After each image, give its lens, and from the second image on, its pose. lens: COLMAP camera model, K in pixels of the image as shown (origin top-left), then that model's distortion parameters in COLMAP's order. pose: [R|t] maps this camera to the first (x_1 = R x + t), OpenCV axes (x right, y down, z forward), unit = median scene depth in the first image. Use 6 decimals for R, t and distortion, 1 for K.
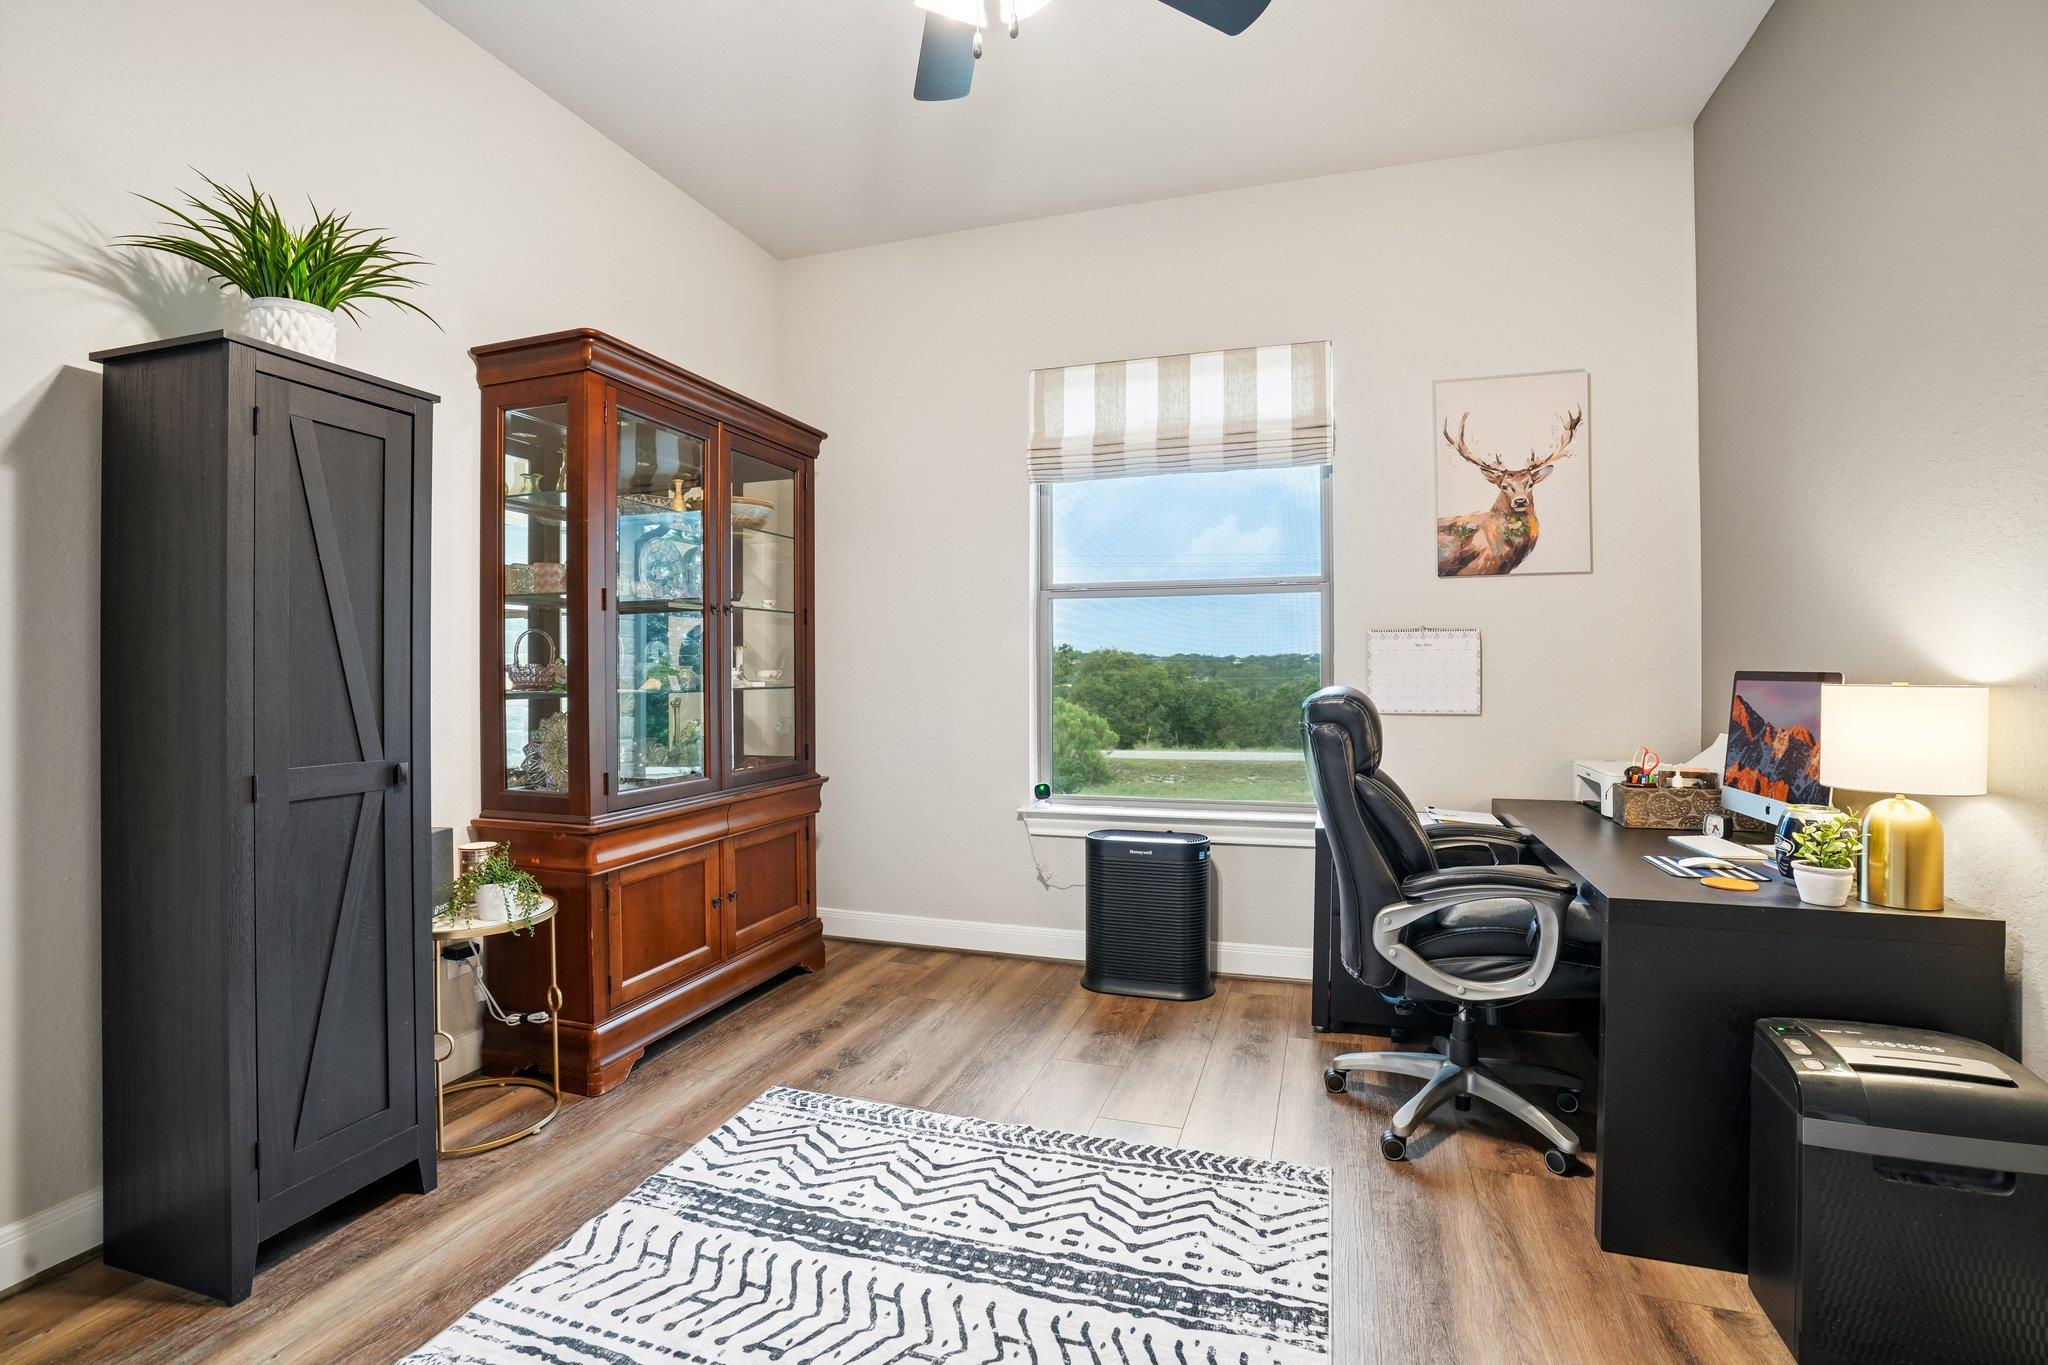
lens RADIAL K [[945.4, 0, 1016.2], [0, 945.4, 680.8], [0, 0, 1]] dist [-0.049381, 0.005778]
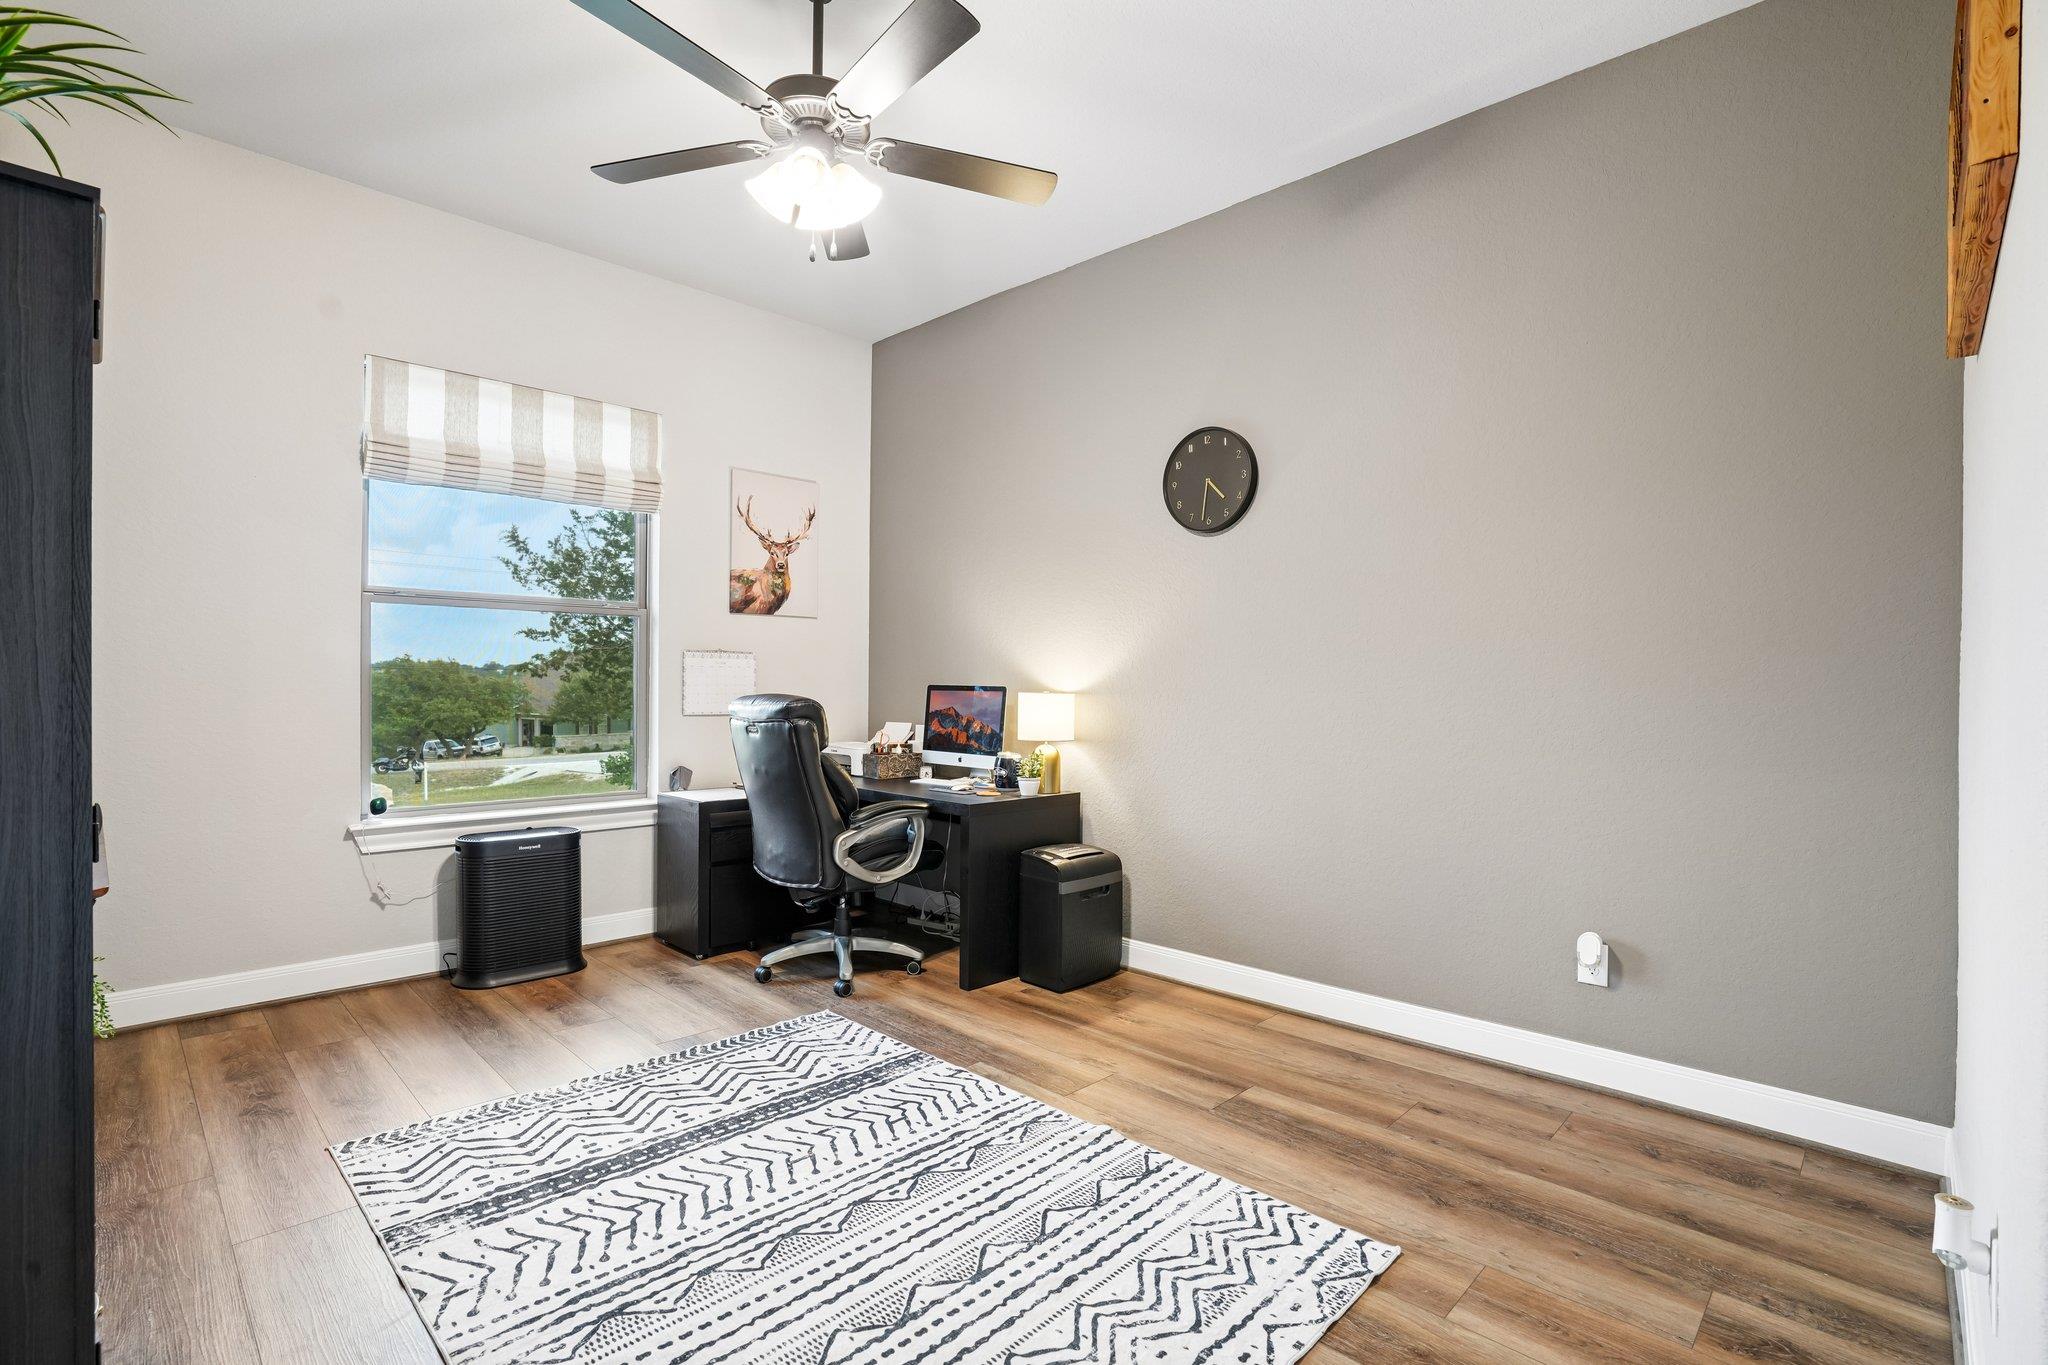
lens RADIAL K [[945.4, 0, 1023.5], [0, 945.4, 695.3], [0, 0, 1]] dist [-0.049381, 0.005778]
pose [[0.438365, -0.005053, 0.898783, -0.809600], [-0.003069, 0.999970, 0.007119, -0.003500], [-0.898792, -0.005879, 0.438337, 0.032370]]
